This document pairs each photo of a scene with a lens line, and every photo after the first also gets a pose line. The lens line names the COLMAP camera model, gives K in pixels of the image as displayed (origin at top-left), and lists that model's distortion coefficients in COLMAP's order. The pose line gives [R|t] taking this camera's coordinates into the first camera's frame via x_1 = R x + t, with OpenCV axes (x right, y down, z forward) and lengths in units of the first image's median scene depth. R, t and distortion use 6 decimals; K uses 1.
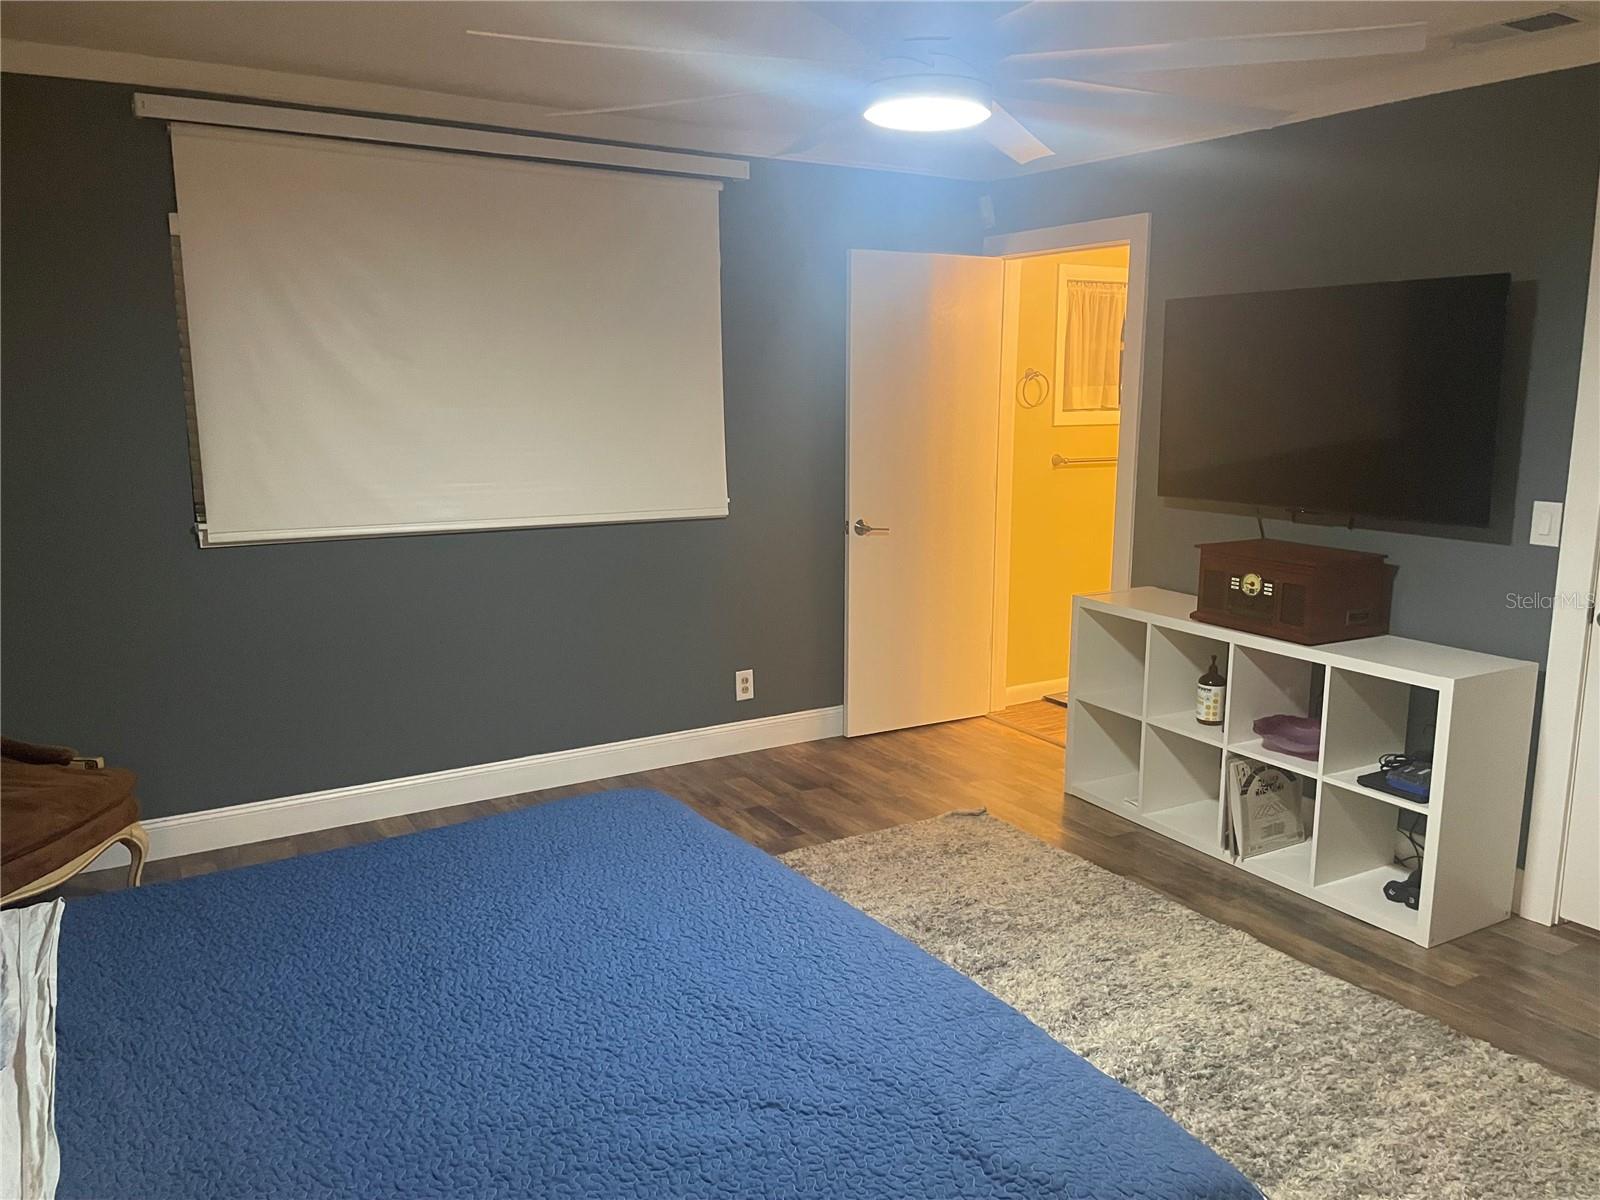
lens RADIAL K [[1238.6, 0, 800.0], [0, 1238.6, 600.0], [0, 0, 1]] dist [0.004915, -0.003149]
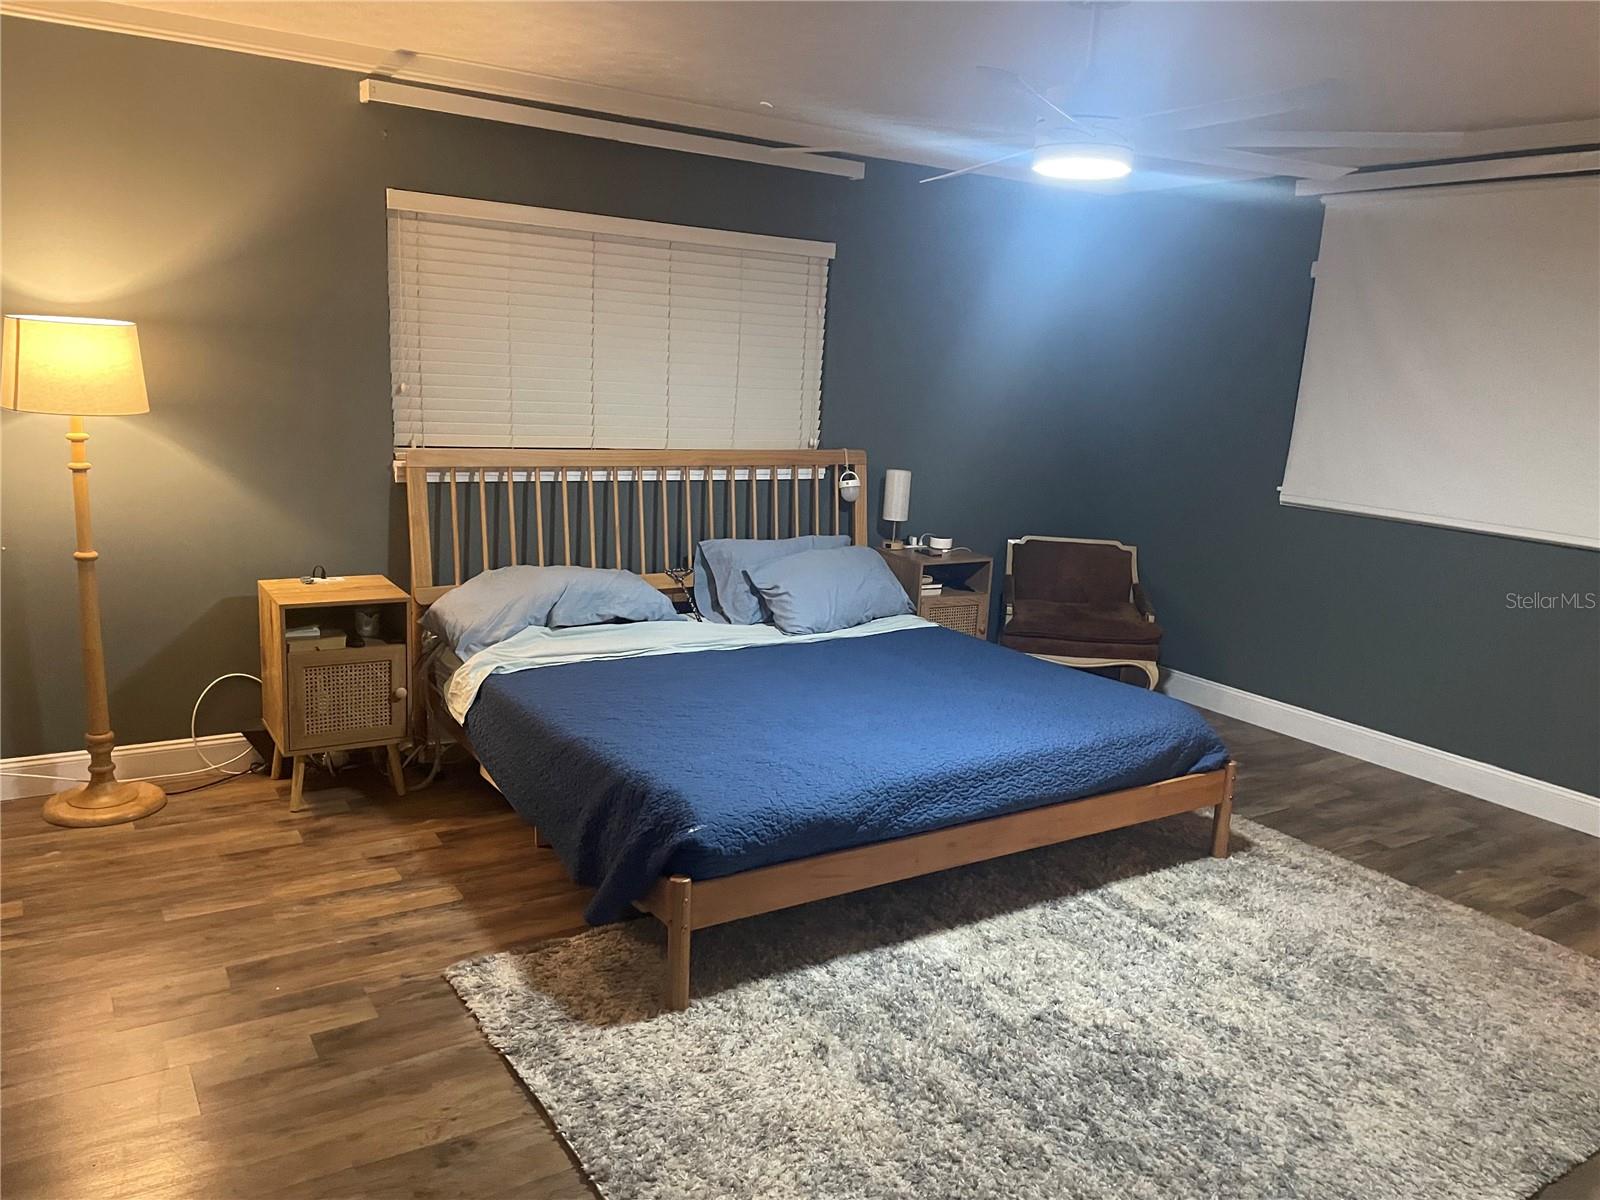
lens RADIAL K [[1238.6, 0, 800.0], [0, 1238.6, 600.0], [0, 0, 1]] dist [0.004915, -0.003149]
pose [[0.017252, 0.201691, -0.979297, 0.872403], [-0.225193, 0.955061, 0.192733, -0.084768], [0.974161, 0.217206, 0.061896, 0.419060]]
